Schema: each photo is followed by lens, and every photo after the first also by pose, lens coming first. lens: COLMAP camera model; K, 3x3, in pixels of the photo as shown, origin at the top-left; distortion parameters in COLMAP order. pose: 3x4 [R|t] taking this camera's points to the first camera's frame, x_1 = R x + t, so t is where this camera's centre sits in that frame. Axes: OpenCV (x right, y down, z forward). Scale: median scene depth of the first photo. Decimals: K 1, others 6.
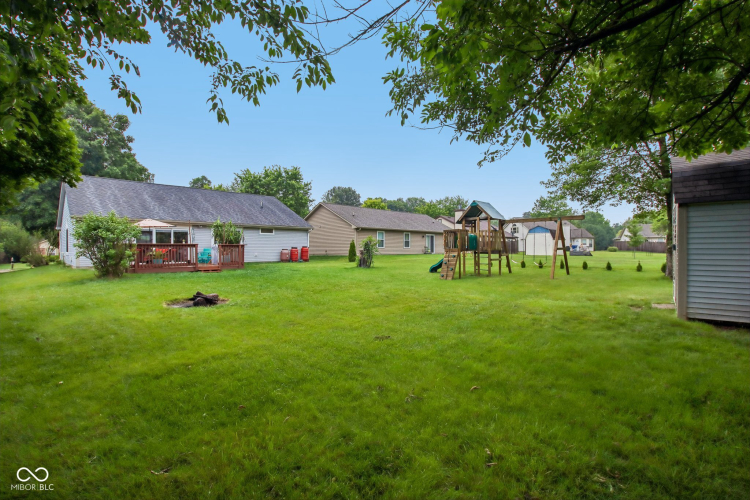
lens RADIAL K [[348.5, 0, 377.6], [0, 348.5, 246.8], [0, 0, 1]] dist [-0.030855, 0.000028]
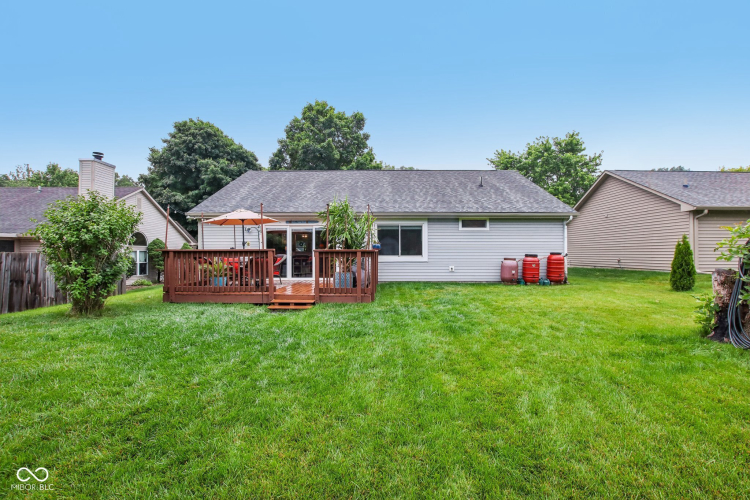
lens RADIAL K [[348.5, 0, 374.1], [0, 348.5, 249.1], [0, 0, 1]] dist [-0.030855, 0.000028]
pose [[0.688503, -0.006968, -0.725200, -0.030177], [0.002441, 0.999970, -0.007290, -0.002977], [0.725229, 0.003250, 0.688500, 0.420877]]
